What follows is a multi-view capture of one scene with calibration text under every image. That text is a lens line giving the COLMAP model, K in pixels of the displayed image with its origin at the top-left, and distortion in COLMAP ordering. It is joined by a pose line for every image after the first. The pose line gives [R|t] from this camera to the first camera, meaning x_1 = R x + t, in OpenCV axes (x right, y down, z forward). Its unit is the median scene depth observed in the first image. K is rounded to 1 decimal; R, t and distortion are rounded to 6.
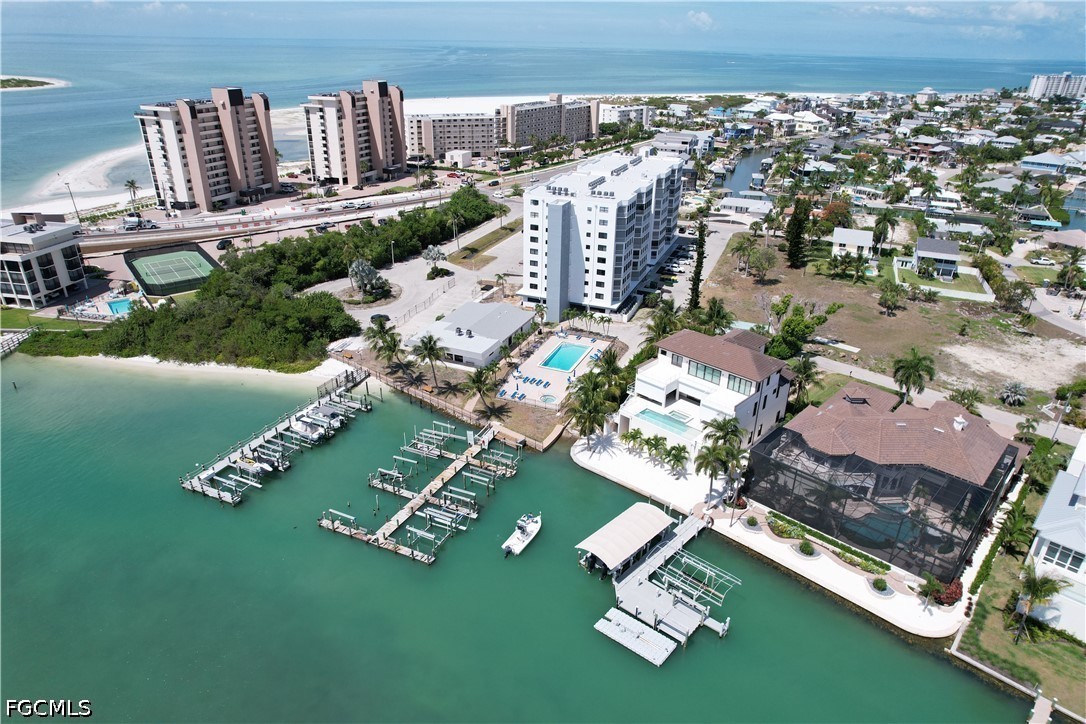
lens RADIAL K [[694.3, 0, 550.6], [0, 694.3, 361.5], [0, 0, 1]] dist [-0.077808, 0.068520]
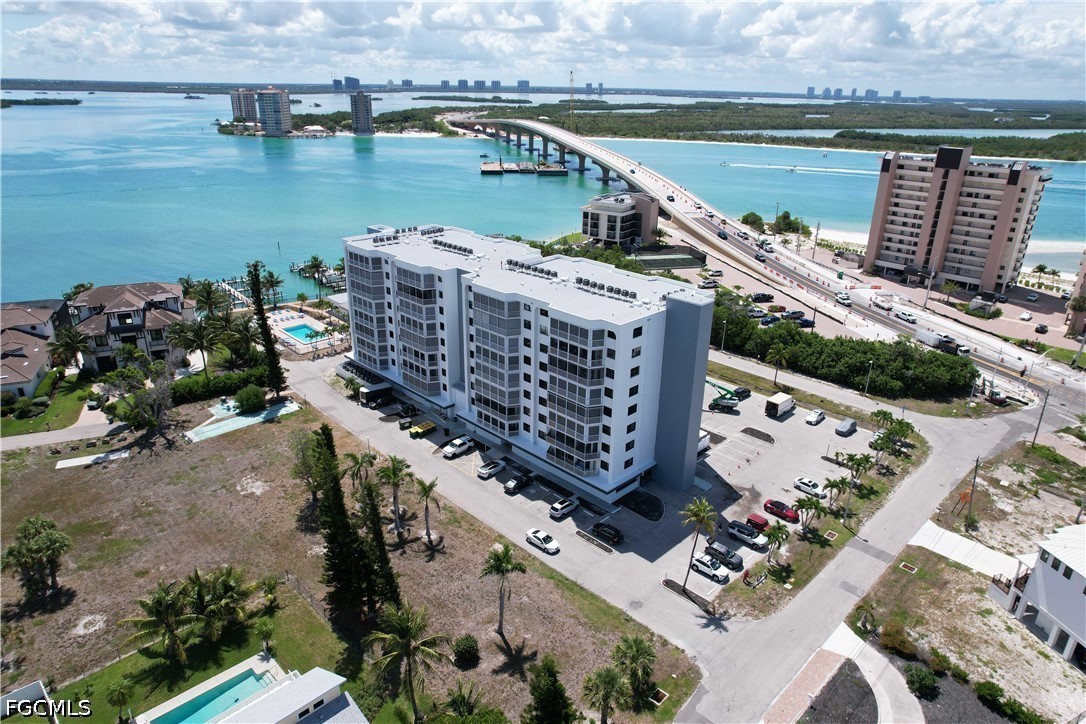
lens RADIAL K [[694.3, 0, 546.5], [0, 694.3, 361.9], [0, 0, 1]] dist [-0.077808, 0.068520]
pose [[-0.399507, 0.318437, -0.859647, 0.480465], [-0.415086, 0.773262, 0.479342, -0.381975], [0.817373, 0.548328, -0.176745, 0.867666]]
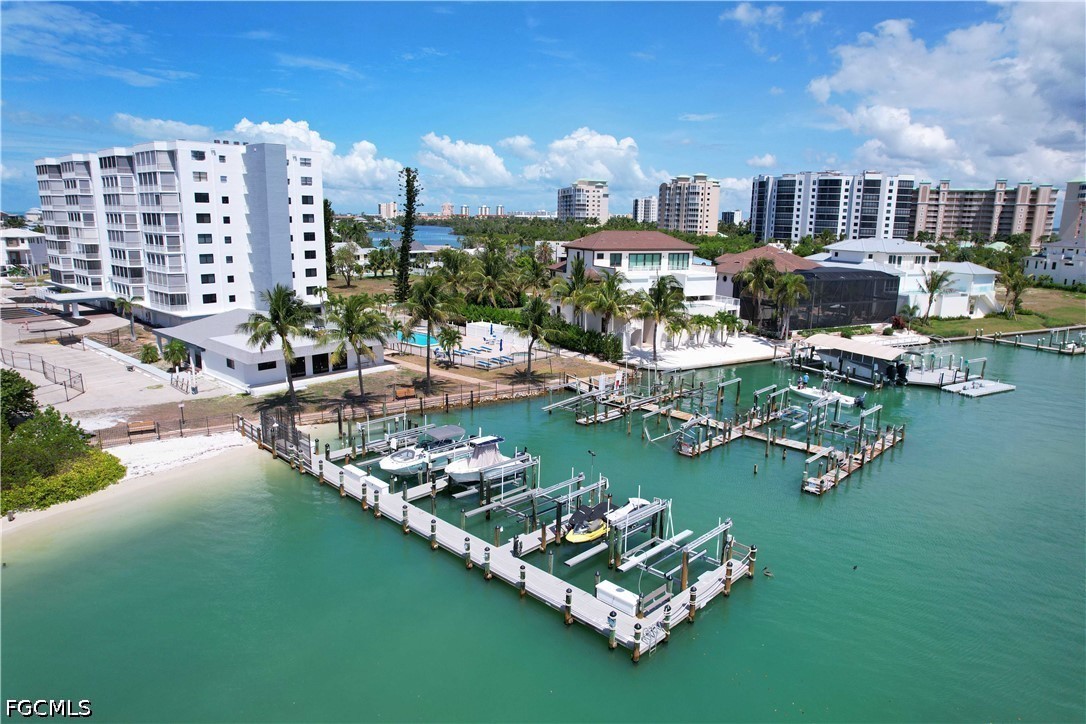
lens RADIAL K [[694.3, 0, 546.6], [0, 694.3, 363.4], [0, 0, 1]] dist [-0.077808, 0.068520]
pose [[0.340808, -0.208791, 0.916655, -0.316768], [0.390117, 0.918526, 0.064173, 0.013224], [-0.855370, 0.335732, 0.394494, 0.347867]]
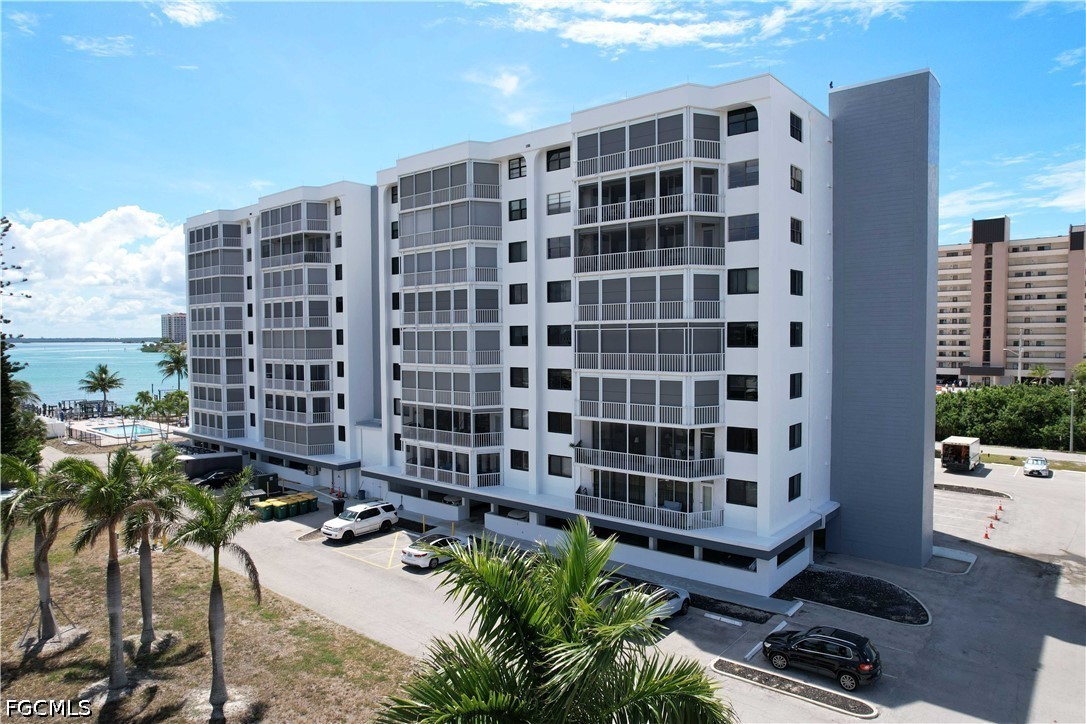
lens RADIAL K [[694.3, 0, 545.9], [0, 694.3, 364.3], [0, 0, 1]] dist [-0.077808, 0.068520]
pose [[-0.315626, 0.023625, -0.948590, 0.303774], [-0.406370, 0.900009, 0.157628, -0.195065], [0.857463, 0.435230, -0.274466, 0.850521]]
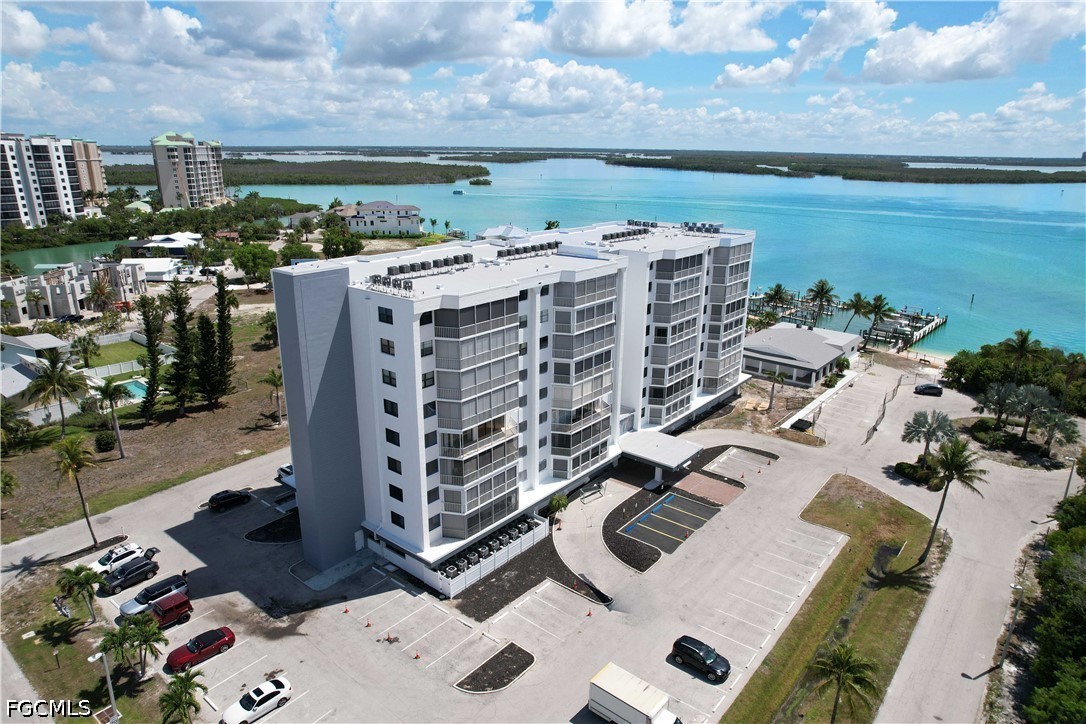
lens RADIAL K [[694.3, 0, 551.1], [0, 694.3, 371.5], [0, 0, 1]] dist [-0.077808, 0.068520]
pose [[-0.953720, -0.122233, 0.274732, -0.031610], [0.099659, 0.733523, 0.672319, -0.387591], [-0.283701, 0.668583, -0.687394, 1.011187]]
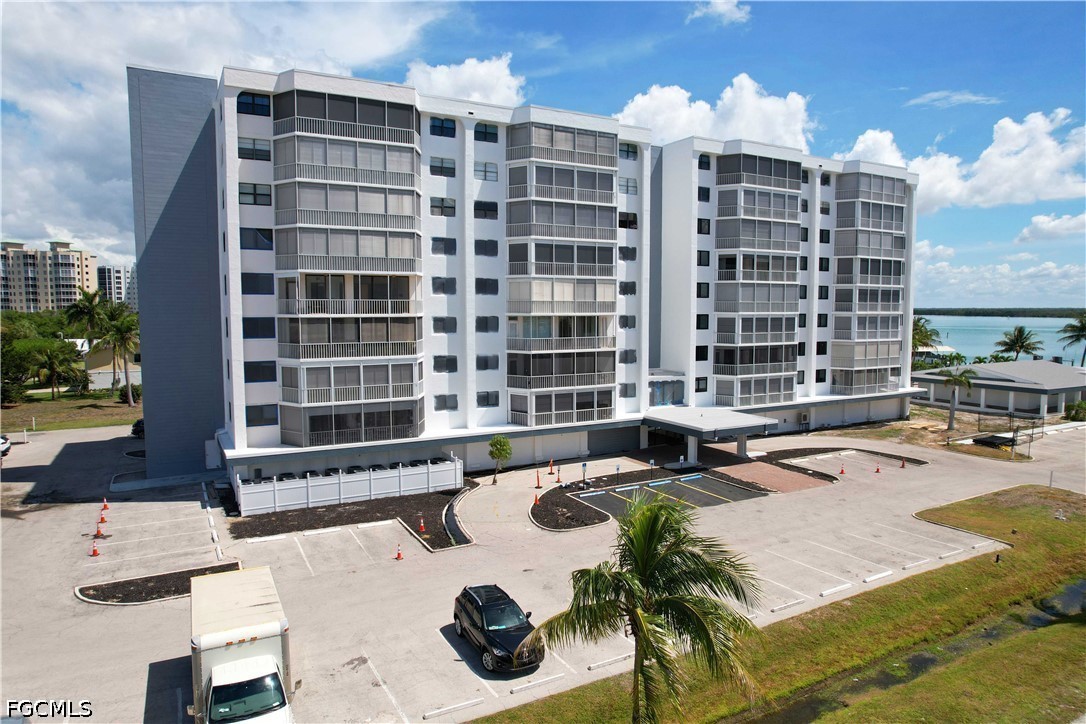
lens RADIAL K [[694.3, 0, 544.3], [0, 694.3, 366.4], [0, 0, 1]] dist [-0.077808, 0.068520]
pose [[-0.770435, -0.071956, 0.633444, -0.093048], [0.260636, 0.871228, 0.415969, -0.244236], [-0.581806, 0.485575, -0.652471, 0.952287]]
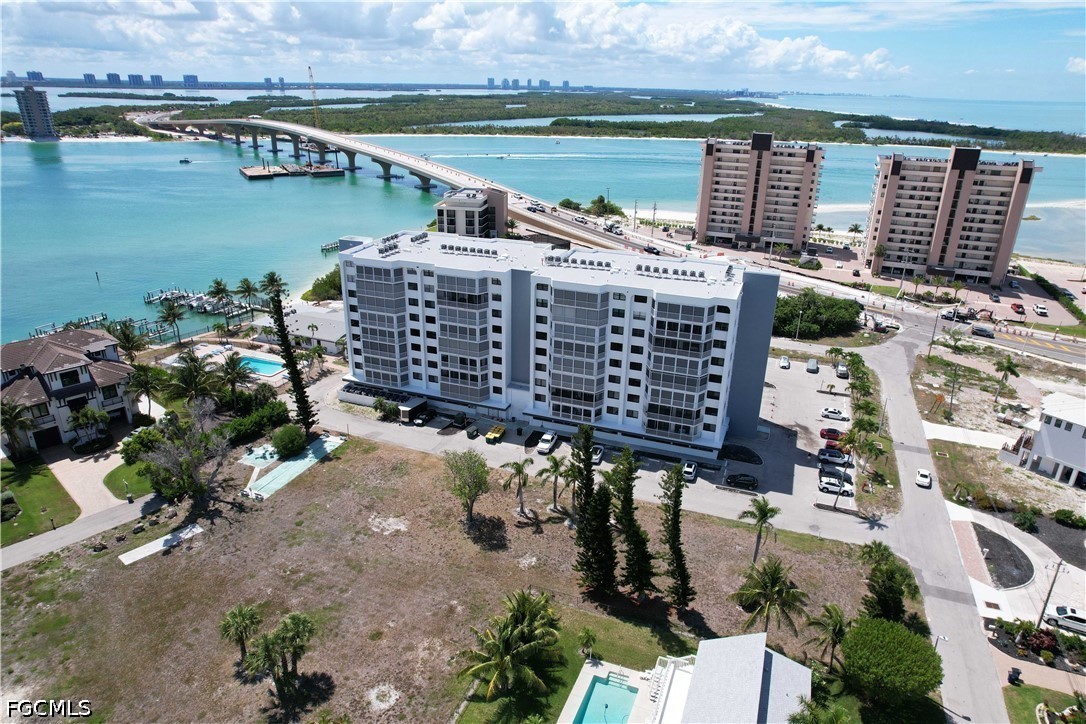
lens RADIAL K [[694.3, 0, 545.1], [0, 694.3, 363.6], [0, 0, 1]] dist [-0.077808, 0.068520]
pose [[0.013828, 0.359859, -0.932904, 0.544187], [-0.444697, 0.837858, 0.316605, -0.290406], [0.895574, 0.410482, 0.171614, 0.673268]]
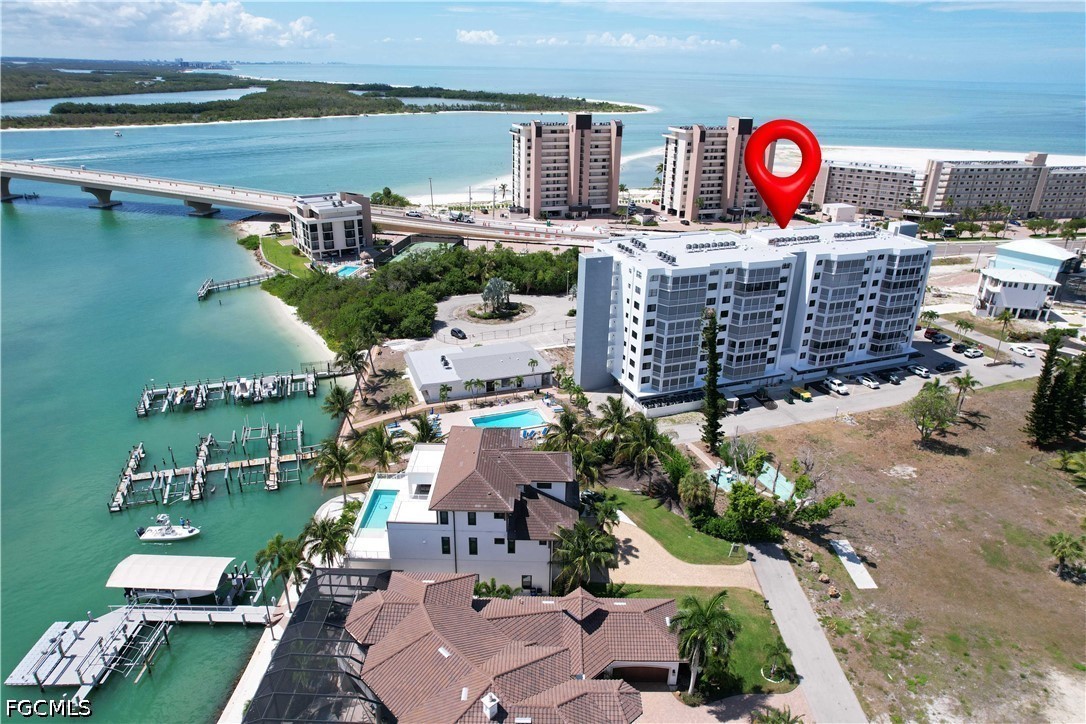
lens RADIAL K [[694.3, 0, 545.1], [0, 694.3, 366.8], [0, 0, 1]] dist [-0.077808, 0.068520]
pose [[0.678318, 0.292127, -0.674201, 0.350168], [-0.321302, 0.943120, 0.085385, -0.090829], [0.660795, 0.158704, 0.733596, 0.208190]]
